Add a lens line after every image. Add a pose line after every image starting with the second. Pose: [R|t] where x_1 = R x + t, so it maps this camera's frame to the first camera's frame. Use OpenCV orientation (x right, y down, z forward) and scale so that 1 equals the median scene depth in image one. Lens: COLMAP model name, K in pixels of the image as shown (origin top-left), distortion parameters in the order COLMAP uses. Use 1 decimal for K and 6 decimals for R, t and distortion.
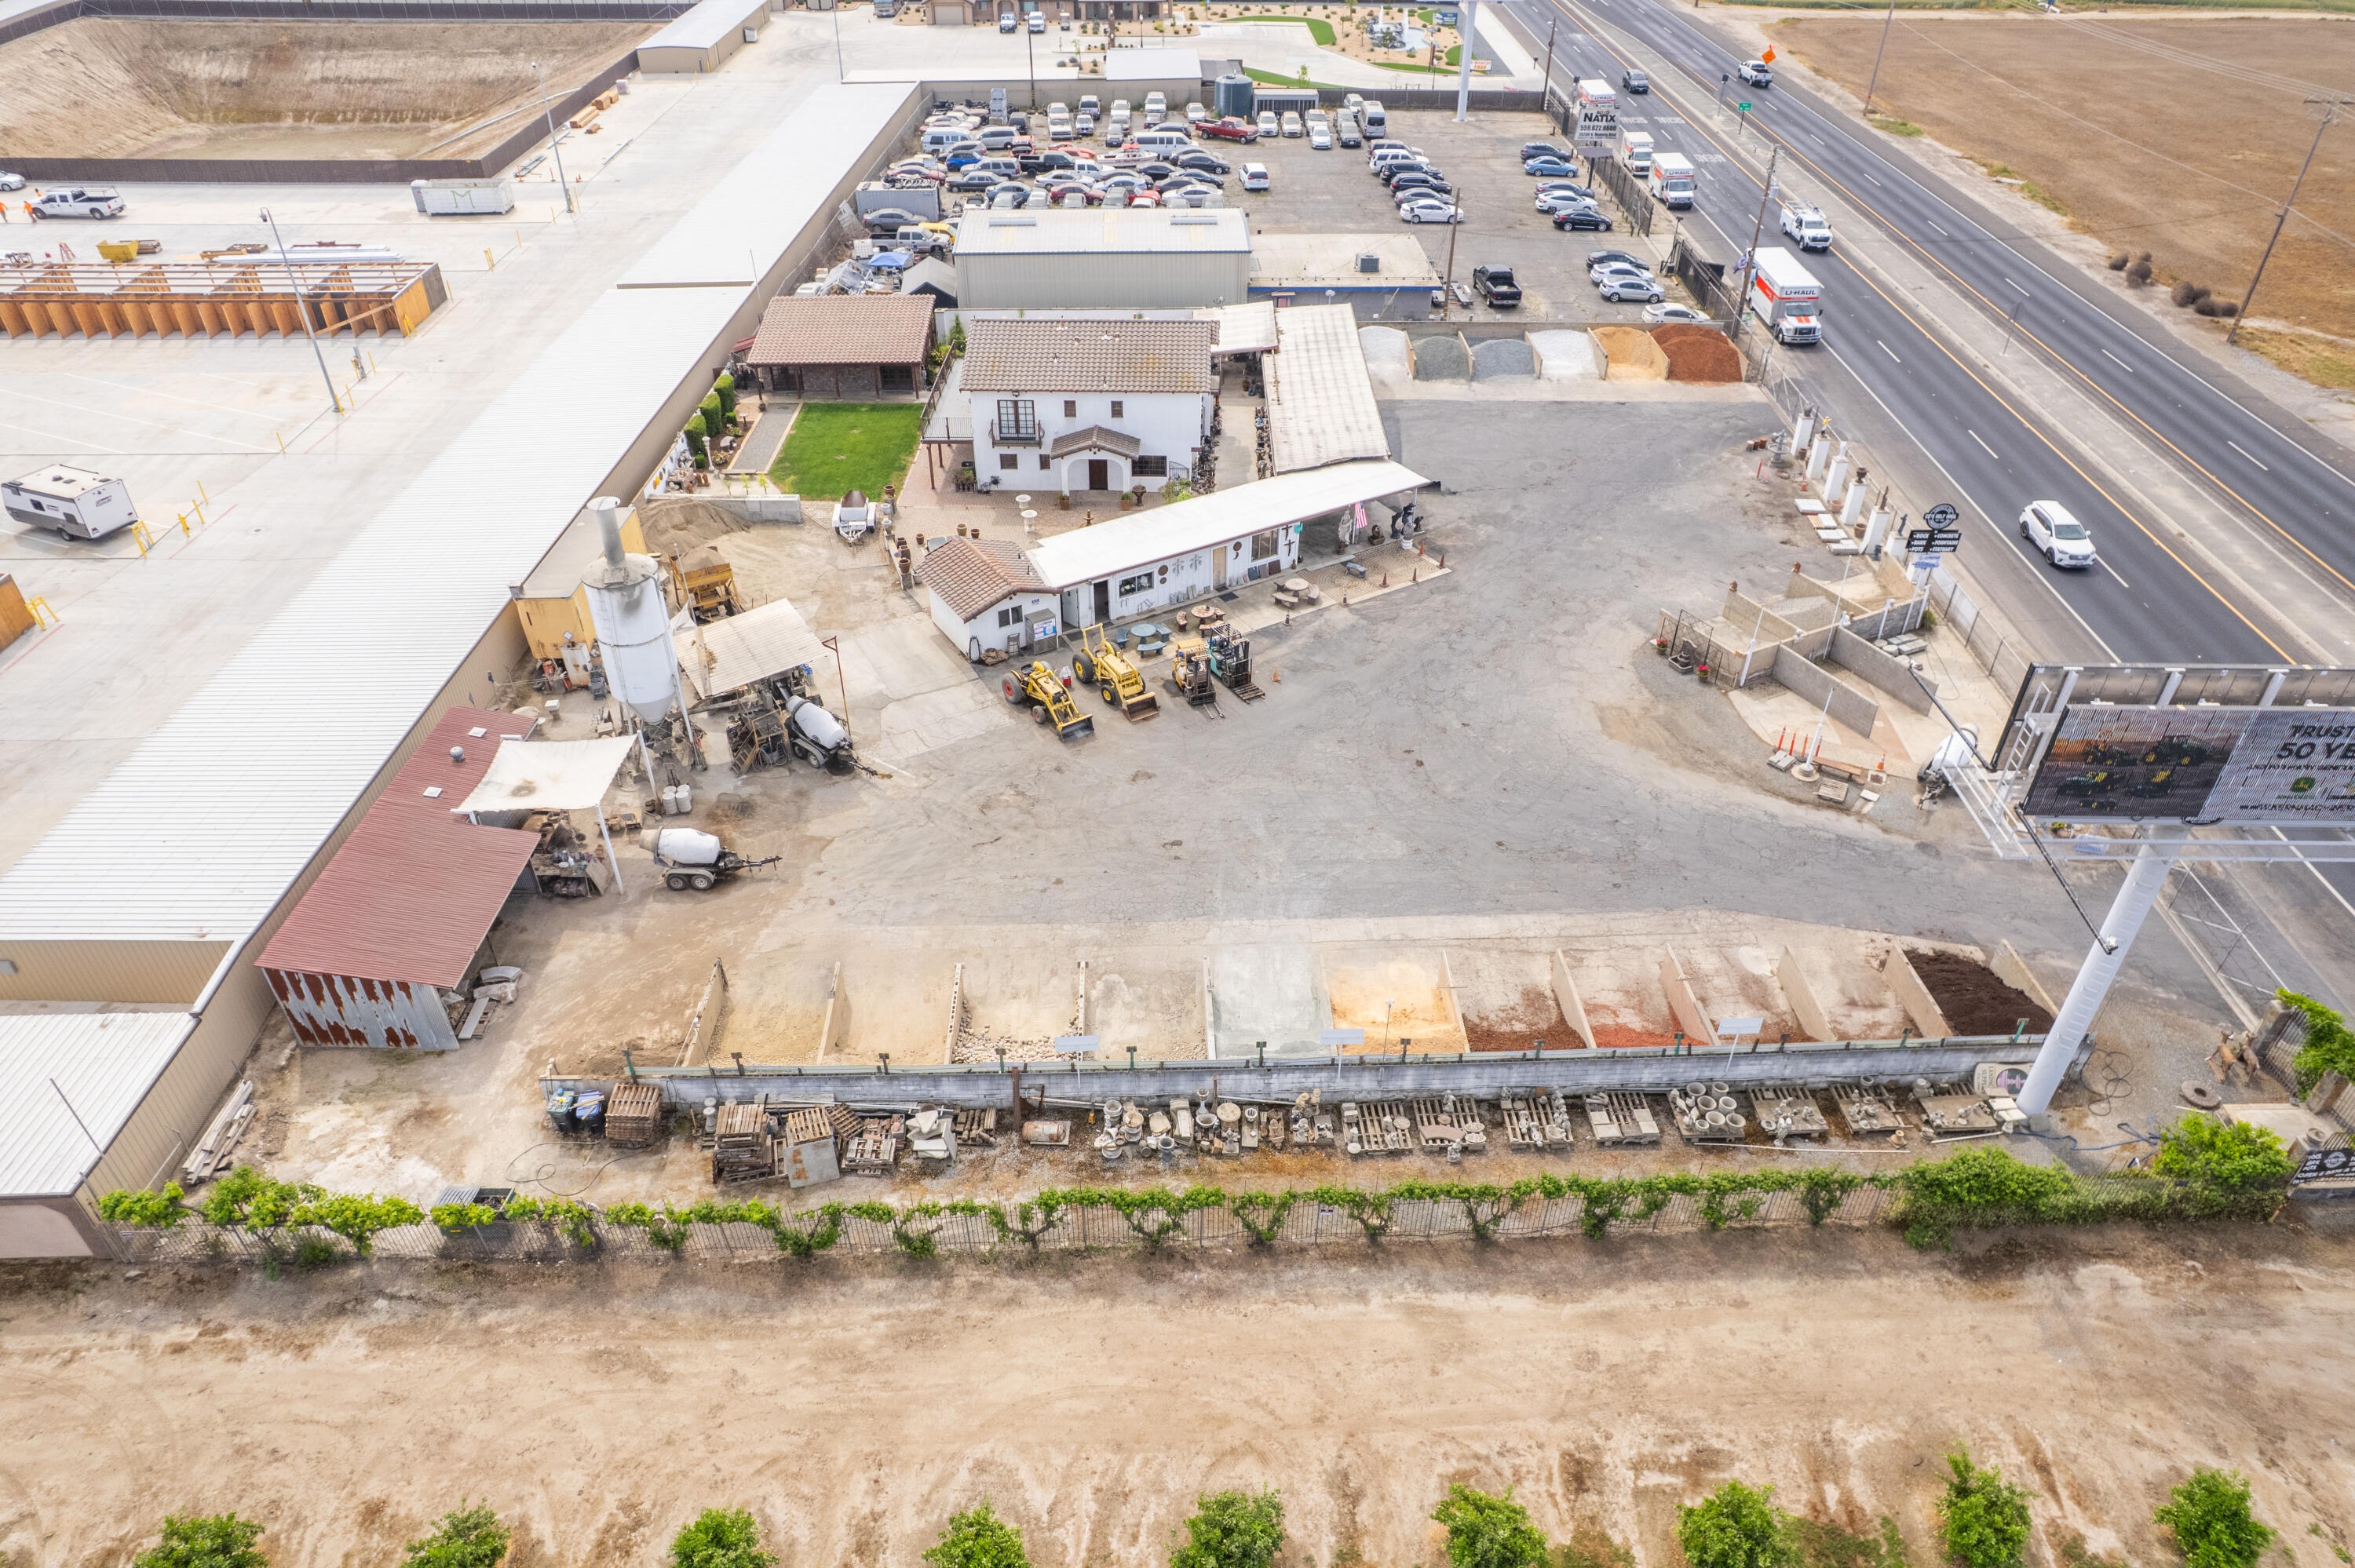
lens RADIAL K [[1509.6, 0, 1173.2], [0, 1509.6, 797.2], [0, 0, 1]] dist [-0.079554, 0.073228]
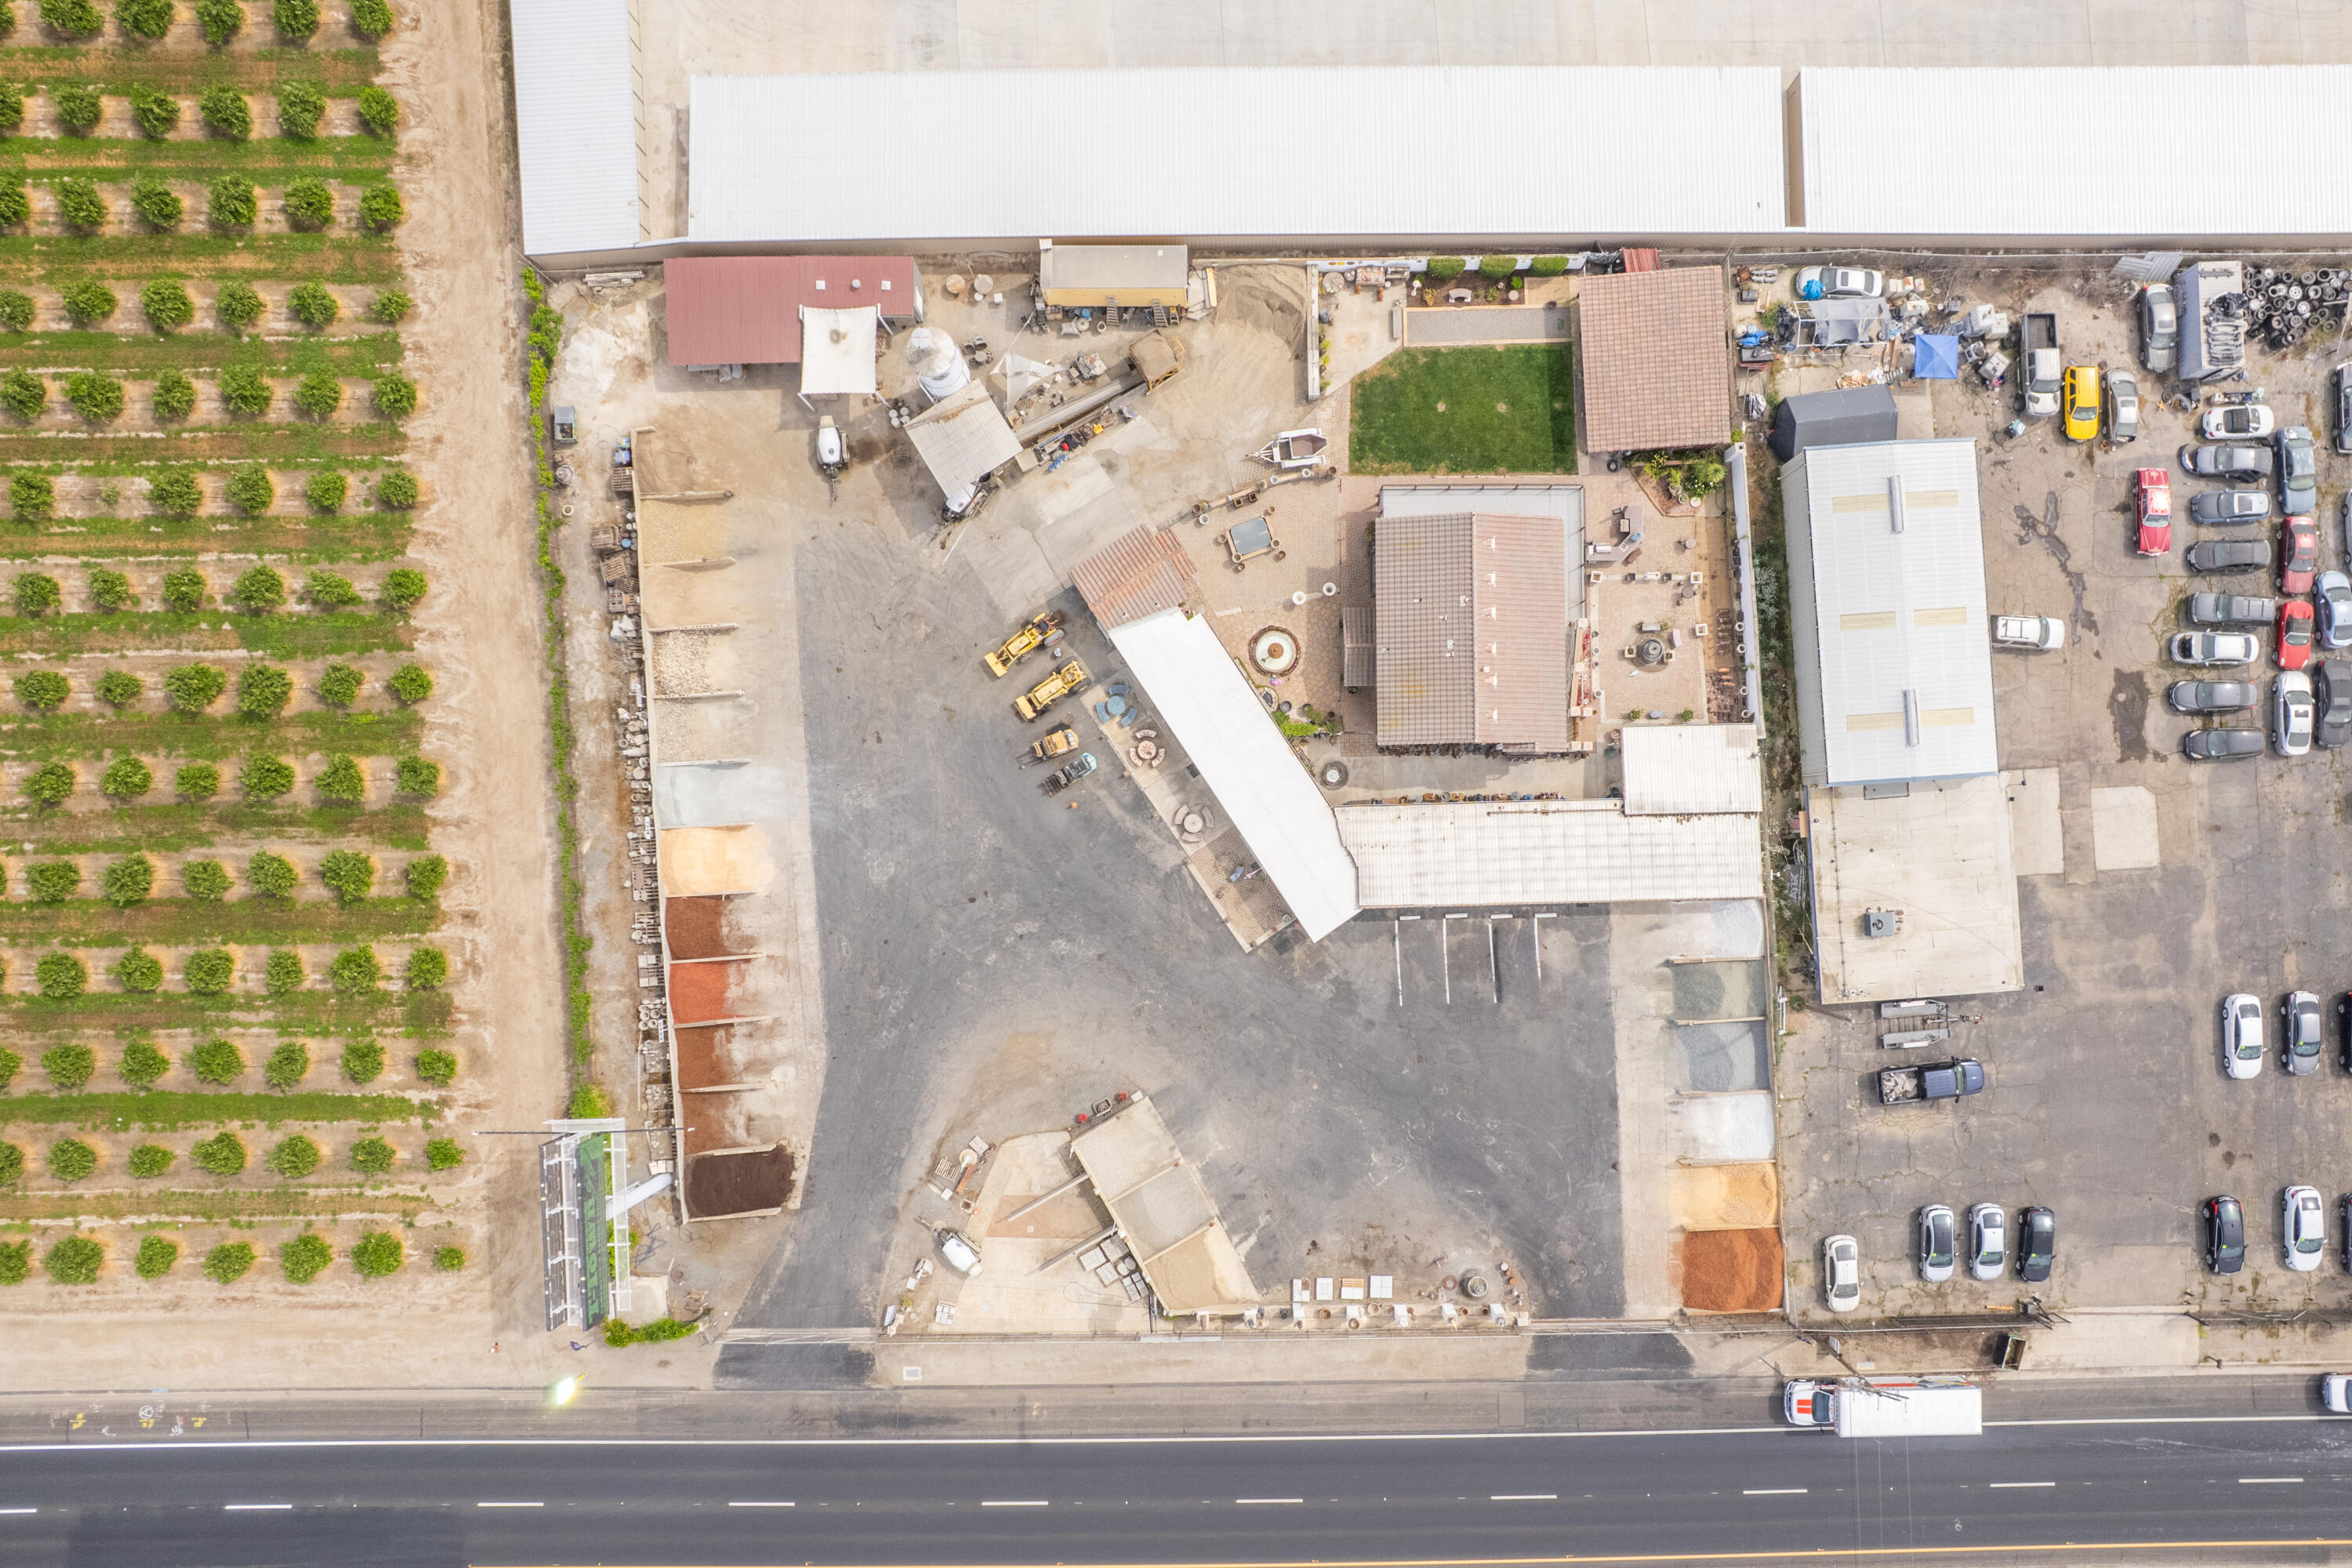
lens RADIAL K [[1507.9, 0, 1196.1], [0, 1507.9, 781.5], [0, 0, 1]] dist [-0.079554, 0.073228]
pose [[0.035556, 0.999353, -0.005421, 0.049902], [-0.599643, 0.025674, 0.799856, -1.080941], [0.799477, -0.025189, 0.600168, 0.232169]]
